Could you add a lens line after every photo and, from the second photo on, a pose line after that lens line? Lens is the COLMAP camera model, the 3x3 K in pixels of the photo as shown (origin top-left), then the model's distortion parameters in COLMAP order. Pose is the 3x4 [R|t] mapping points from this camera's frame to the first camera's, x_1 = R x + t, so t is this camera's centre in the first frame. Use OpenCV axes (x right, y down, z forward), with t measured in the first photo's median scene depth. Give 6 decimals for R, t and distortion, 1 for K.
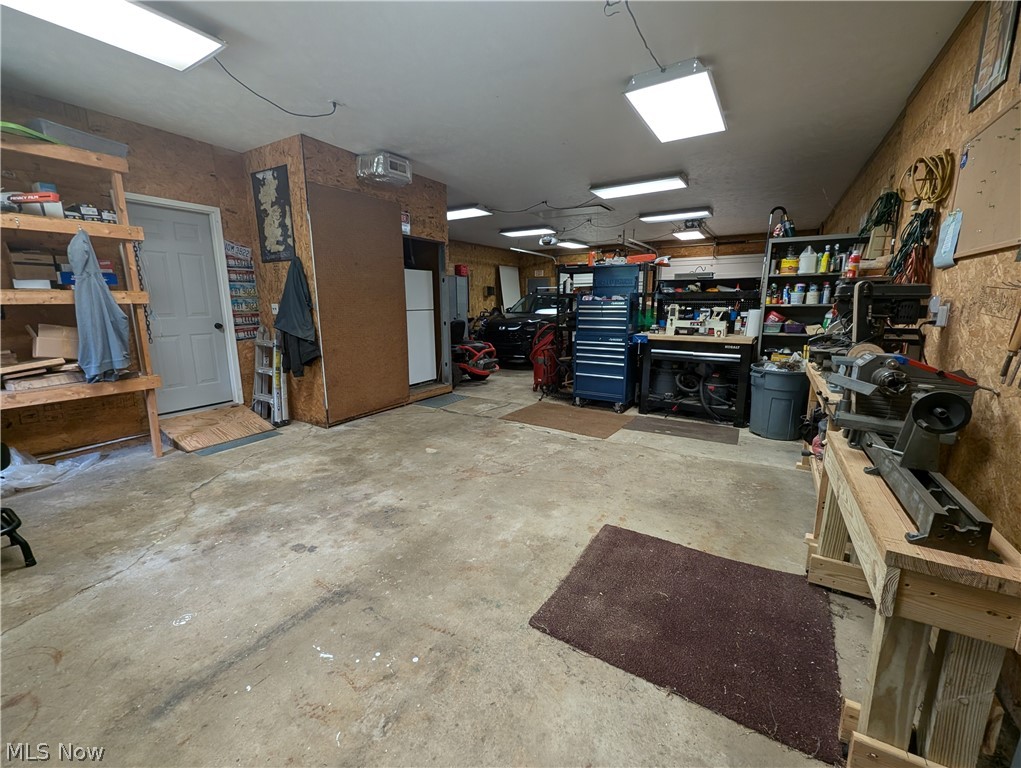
lens RADIAL K [[417.6, 0, 510.5], [0, 417.6, 384.0], [0, 0, 1]] dist [-0.000793, -0.000081]
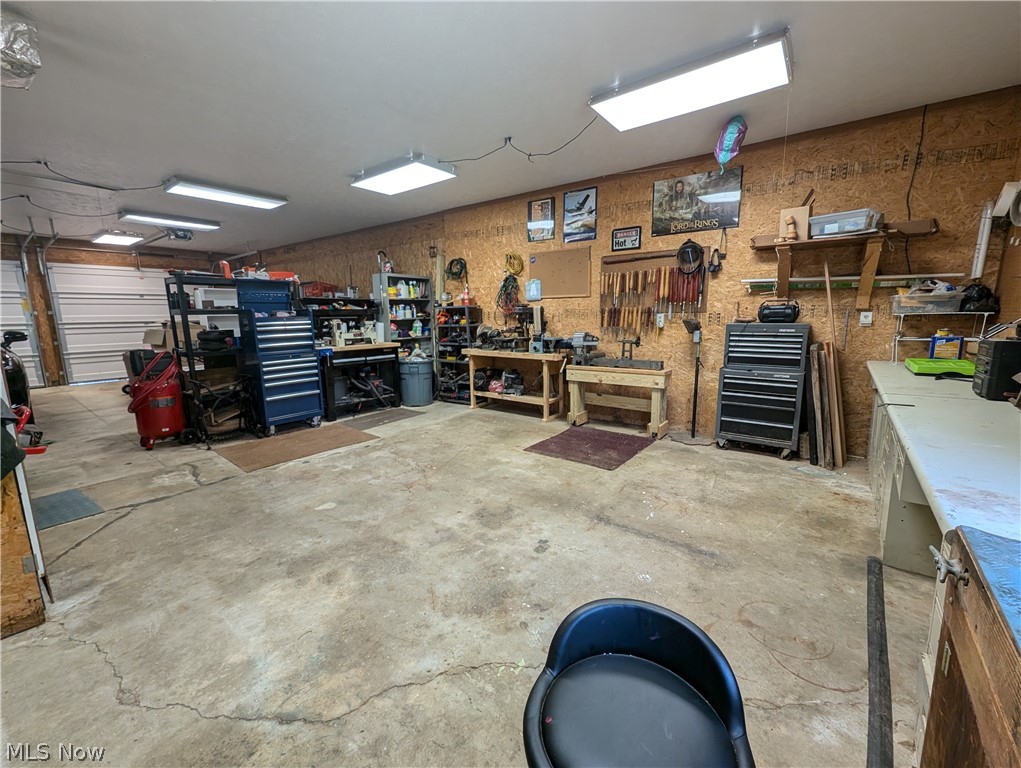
lens RADIAL K [[417.6, 0, 510.5], [0, 417.6, 384.0], [0, 0, 1]] dist [-0.000793, -0.000081]
pose [[0.105164, -0.164148, 0.980814, -0.916222], [0.206882, 0.968315, 0.139874, -0.104776], [-0.972697, 0.188203, 0.135791, 0.532048]]
